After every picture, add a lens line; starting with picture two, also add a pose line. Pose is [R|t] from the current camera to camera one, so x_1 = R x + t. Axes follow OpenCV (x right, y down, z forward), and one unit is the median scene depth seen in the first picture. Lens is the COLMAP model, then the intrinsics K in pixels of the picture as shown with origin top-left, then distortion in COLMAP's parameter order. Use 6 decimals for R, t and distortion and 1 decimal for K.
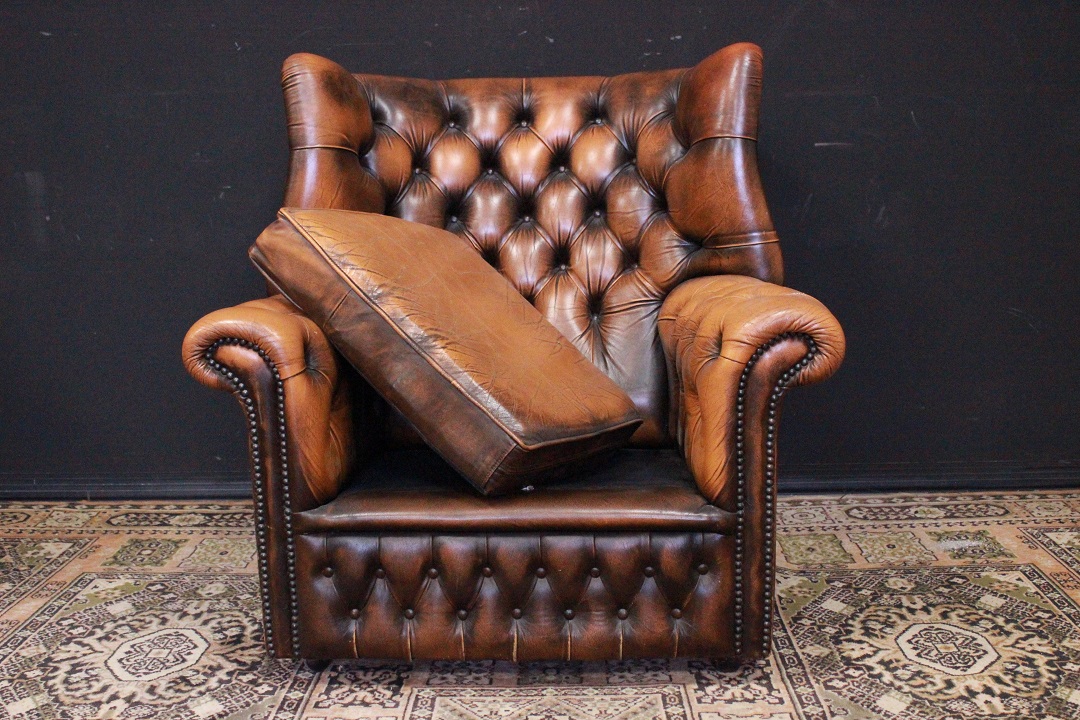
lens RADIAL K [[1172.5, 0, 540.0], [0, 1172.5, 360.0], [0, 0, 1]] dist [-0.089068, -0.004852]
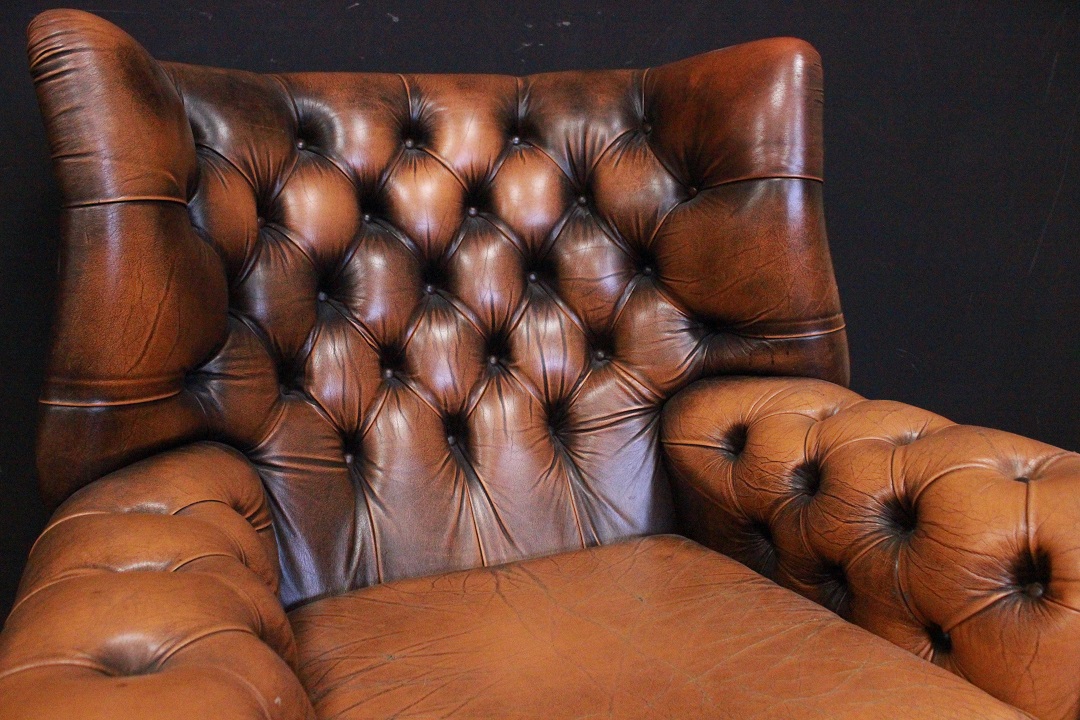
lens RADIAL K [[906.7, 0, 540.0], [0, 906.7, 360.0], [0, 0, 1]] dist [-0.171399, 0.170920]
pose [[0.911818, -0.084666, 0.401771, -0.173410], [0.056700, 0.995099, 0.081018, -0.126011], [-0.406661, -0.051094, 0.912149, 0.540031]]
